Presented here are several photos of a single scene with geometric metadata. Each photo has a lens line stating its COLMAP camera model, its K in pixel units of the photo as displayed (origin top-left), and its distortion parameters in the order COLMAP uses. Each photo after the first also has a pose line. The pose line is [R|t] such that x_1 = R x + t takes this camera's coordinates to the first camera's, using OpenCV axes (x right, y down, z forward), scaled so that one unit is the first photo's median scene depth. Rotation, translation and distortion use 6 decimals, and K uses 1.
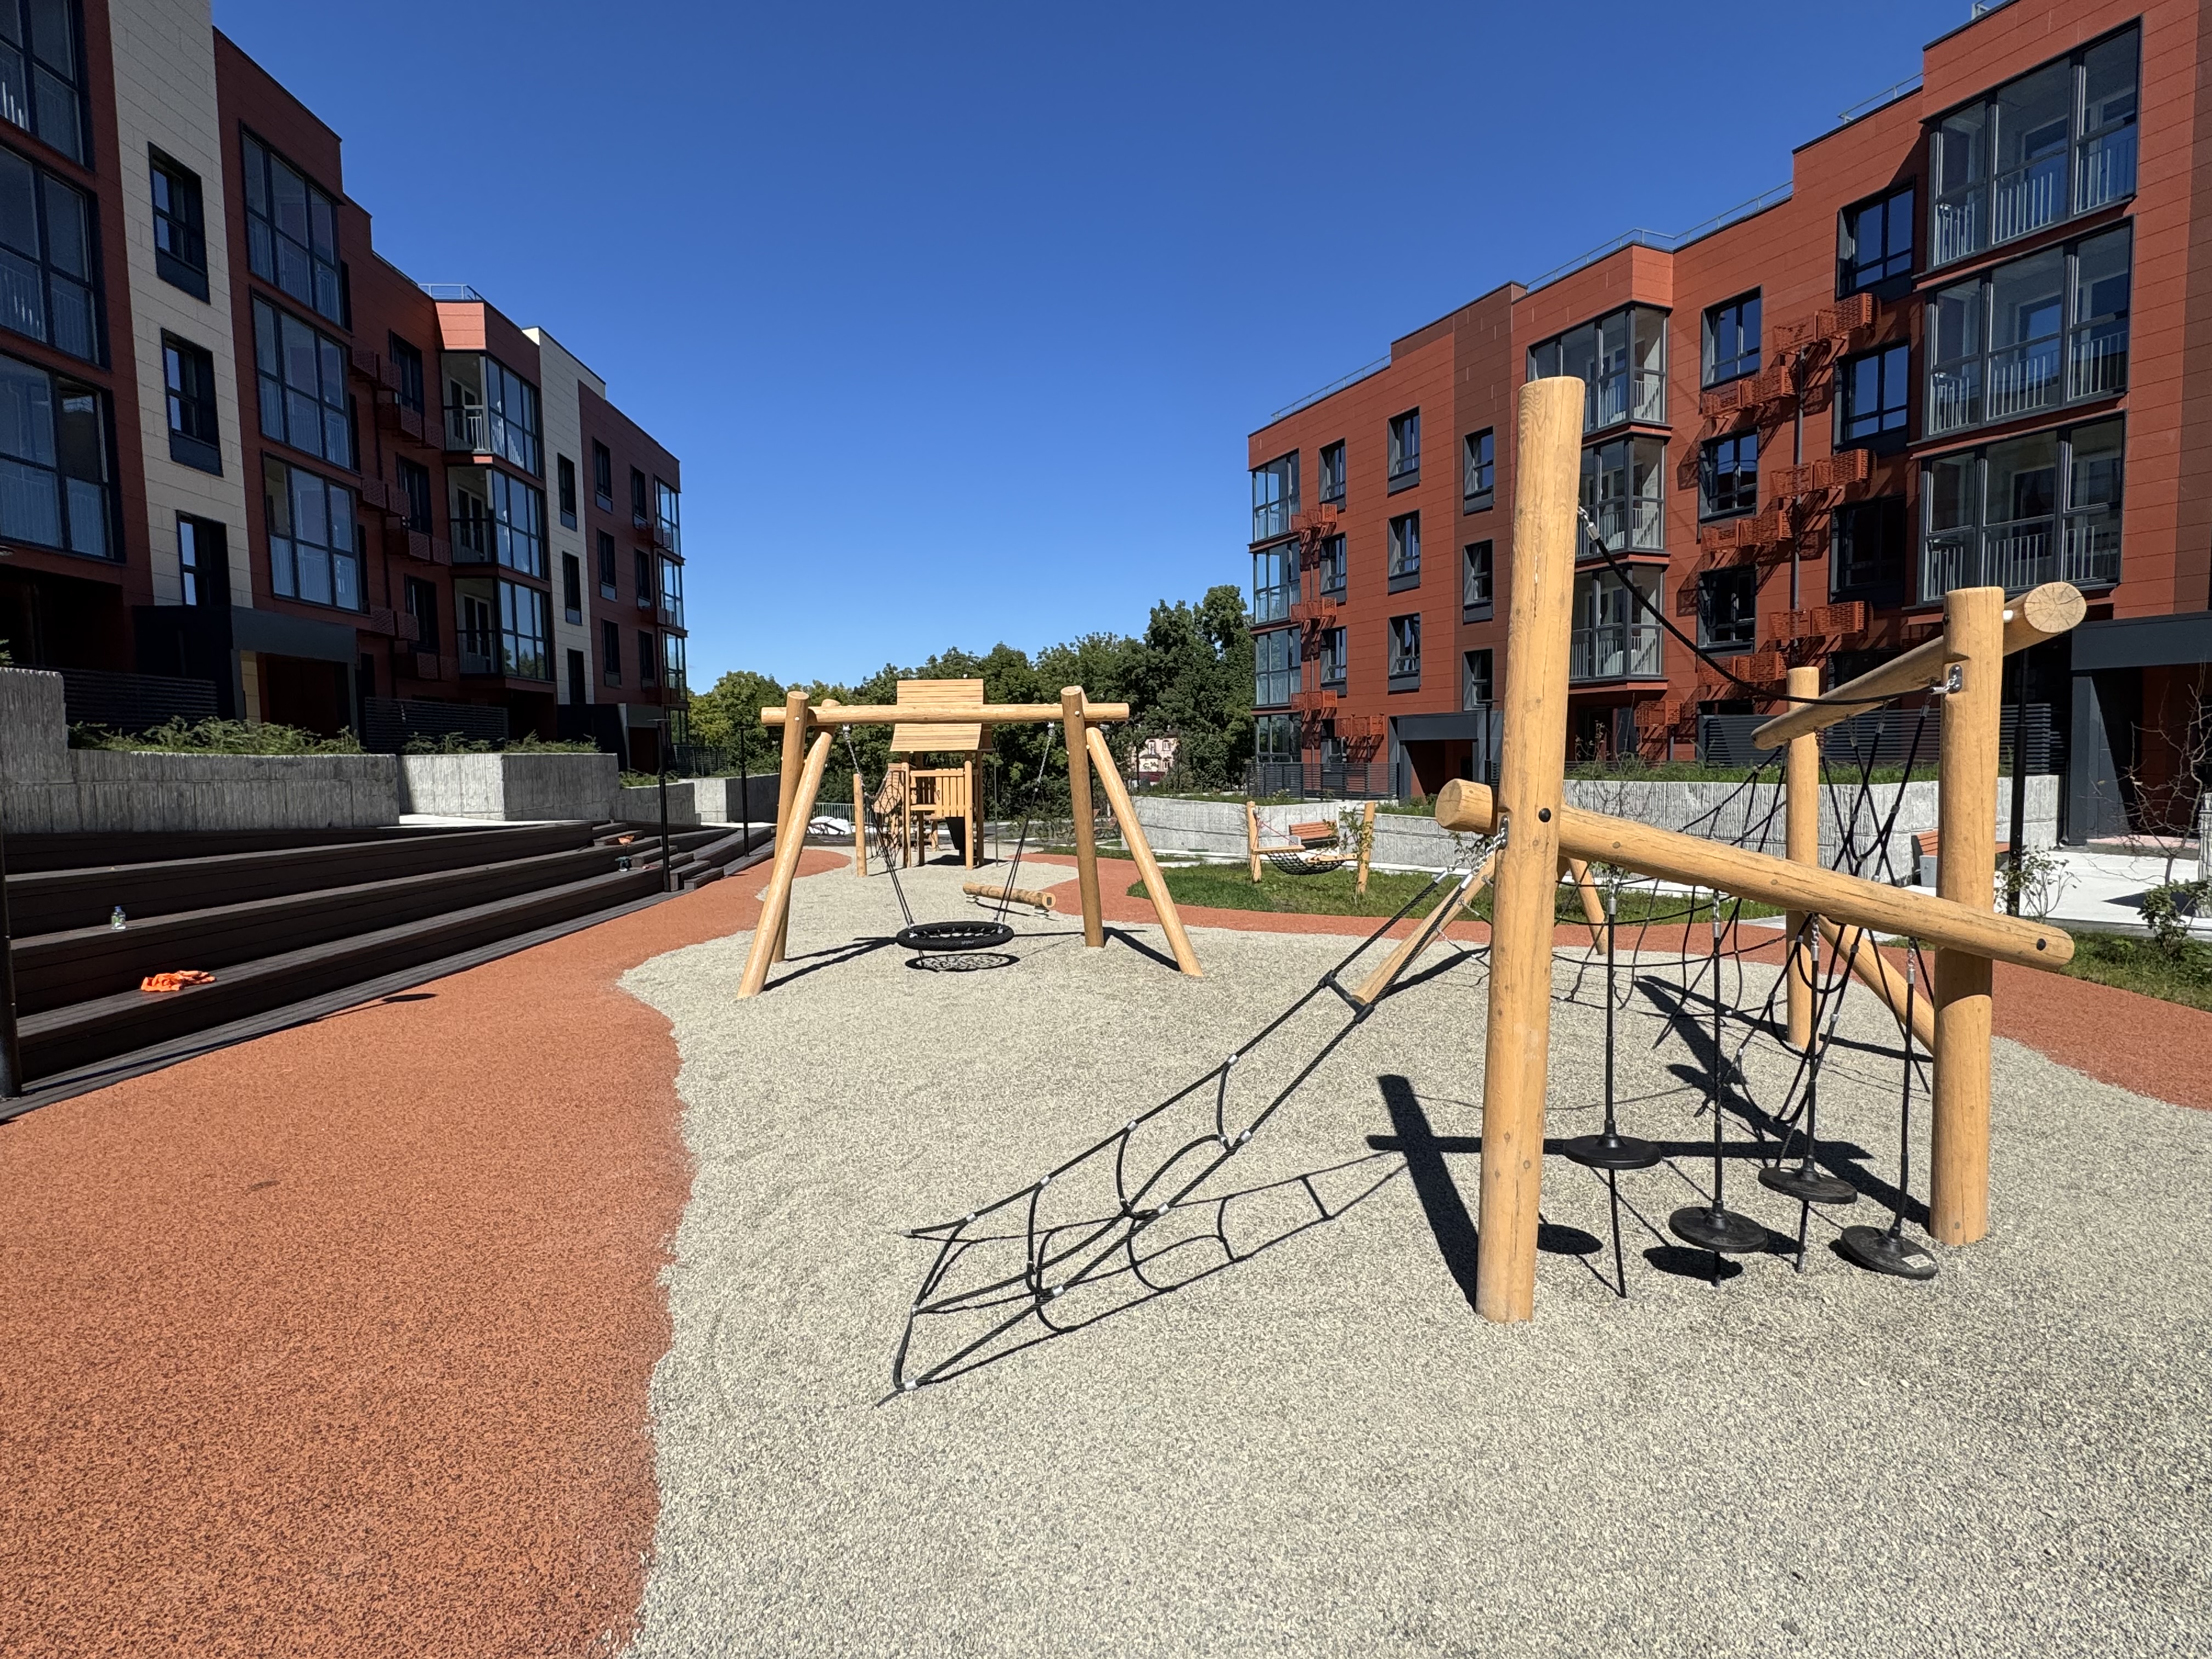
lens RADIAL K [[1118.2, 0, 1106.0], [0, 1118.2, 829.5], [0, 0, 1]] dist [-0.000416, -0.000809]
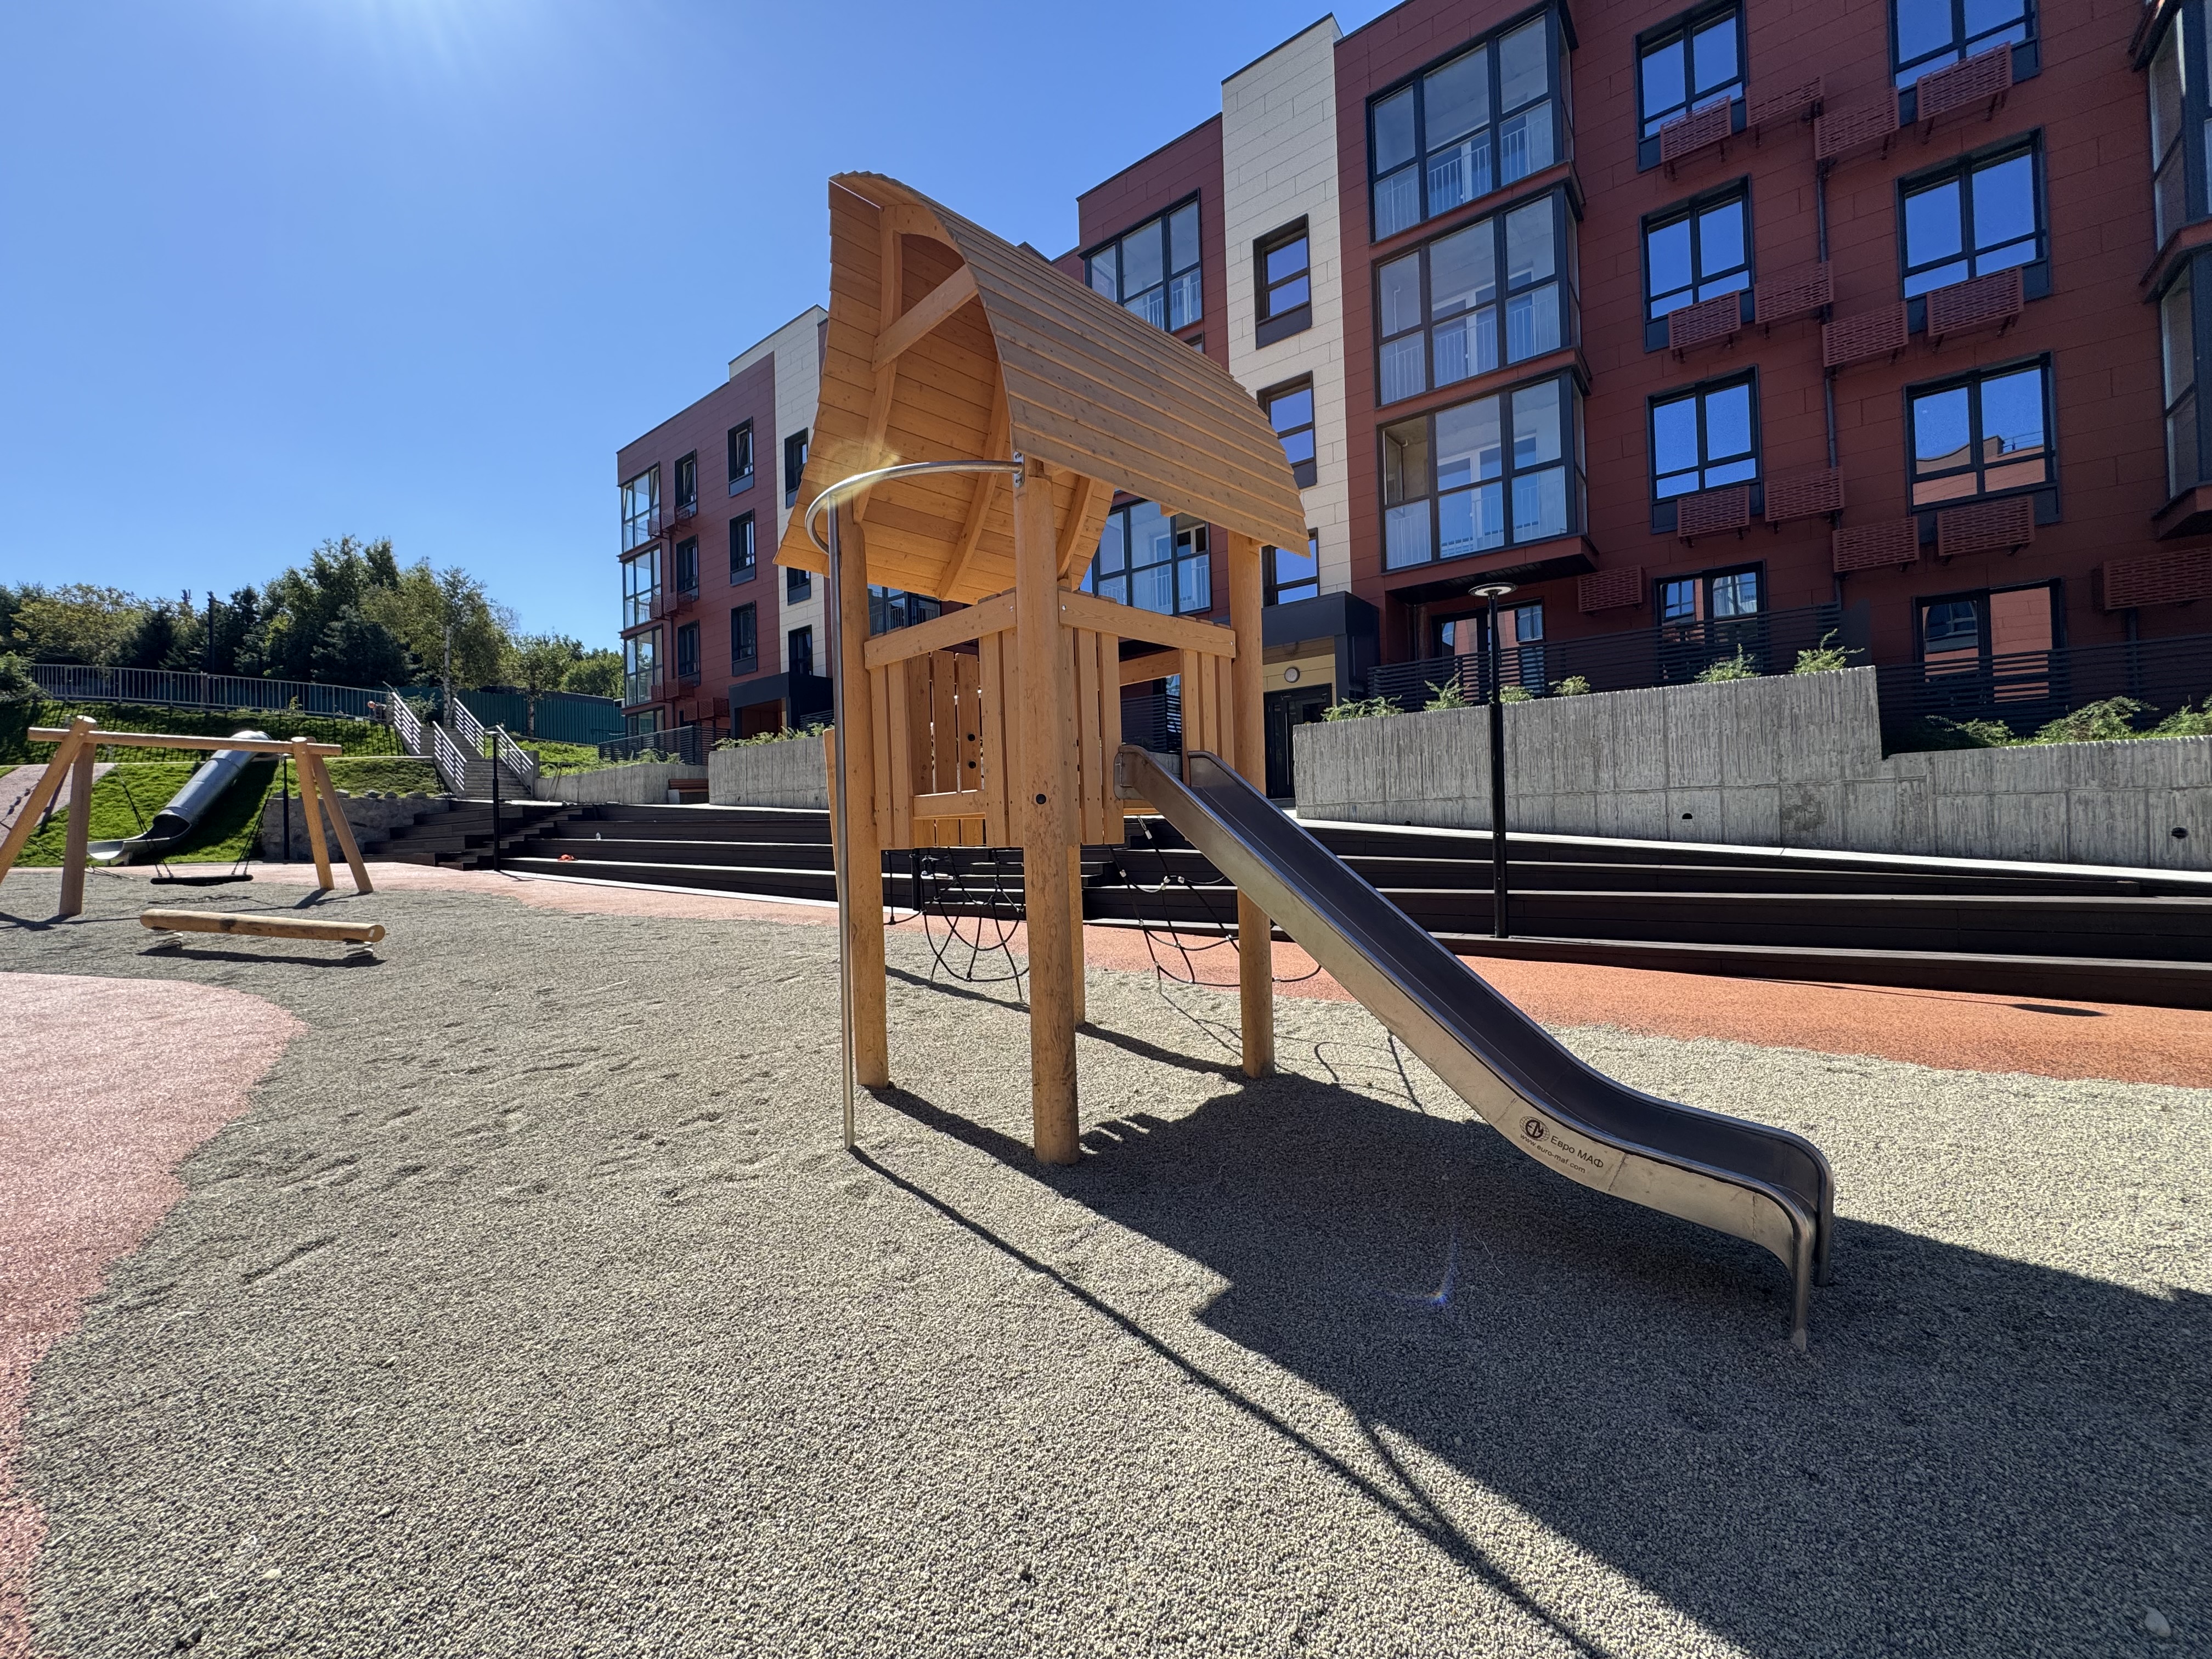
lens RADIAL K [[882.6, 0, 1106.0], [0, 882.6, 829.5], [0, 0, 1]] dist [0.000135, 0.000154]
pose [[-0.657977, 0.014531, -0.752898, -0.037860], [-0.031357, 0.998418, 0.046674, -0.028439], [0.752385, 0.054319, -0.656480, 1.477055]]
